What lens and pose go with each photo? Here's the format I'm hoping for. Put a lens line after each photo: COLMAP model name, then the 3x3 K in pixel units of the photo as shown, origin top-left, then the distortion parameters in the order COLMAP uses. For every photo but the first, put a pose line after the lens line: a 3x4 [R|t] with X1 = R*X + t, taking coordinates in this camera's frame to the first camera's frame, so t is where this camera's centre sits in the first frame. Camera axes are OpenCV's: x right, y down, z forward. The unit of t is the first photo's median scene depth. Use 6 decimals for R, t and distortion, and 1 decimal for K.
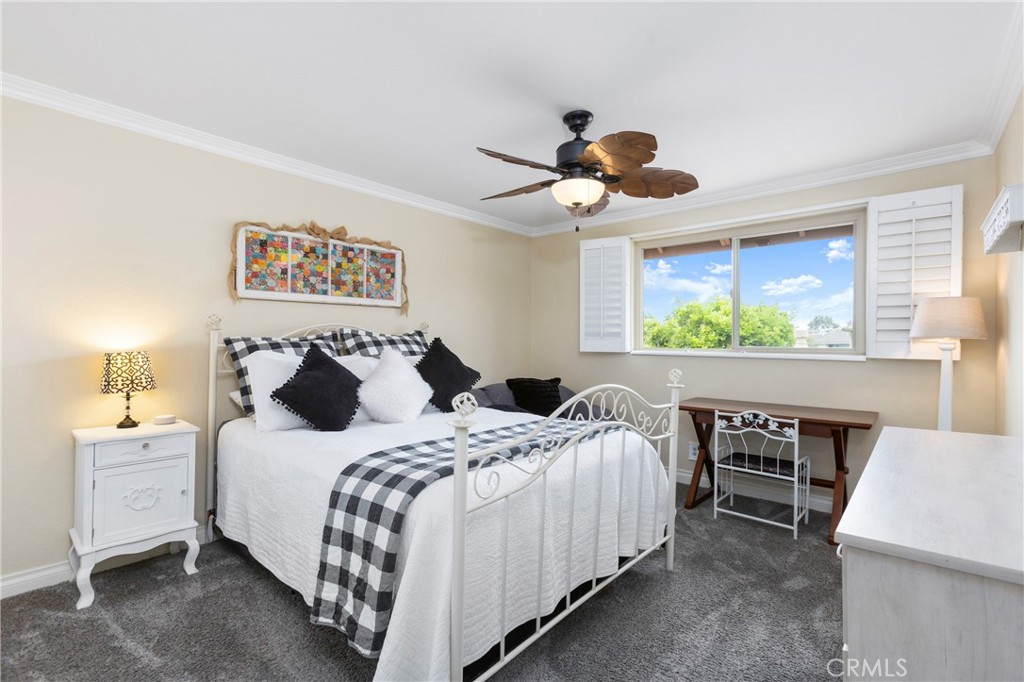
lens RADIAL K [[466.2, 0, 513.8], [0, 466.2, 341.0], [0, 0, 1]] dist [-0.007018, 0.000693]
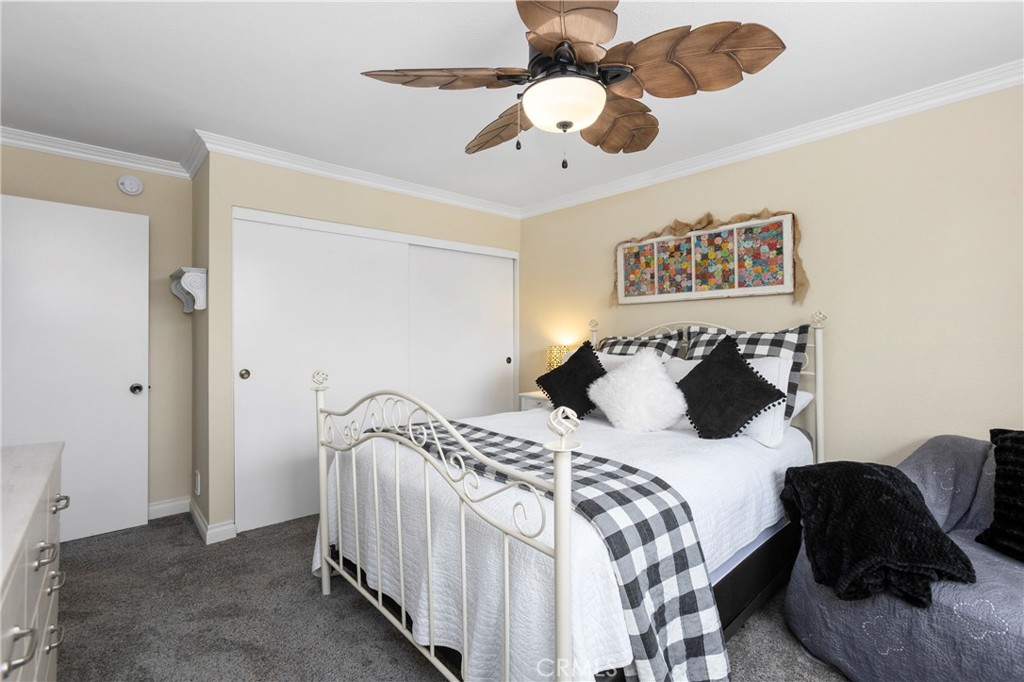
lens RADIAL K [[466.2, 0, 513.7], [0, 466.2, 334.5], [0, 0, 1]] dist [-0.007018, 0.000693]
pose [[-0.098554, -0.015181, -0.995016, 0.581512], [-0.006451, 0.999872, -0.014616, 0.005013], [0.995111, 0.004979, -0.098639, 0.740646]]
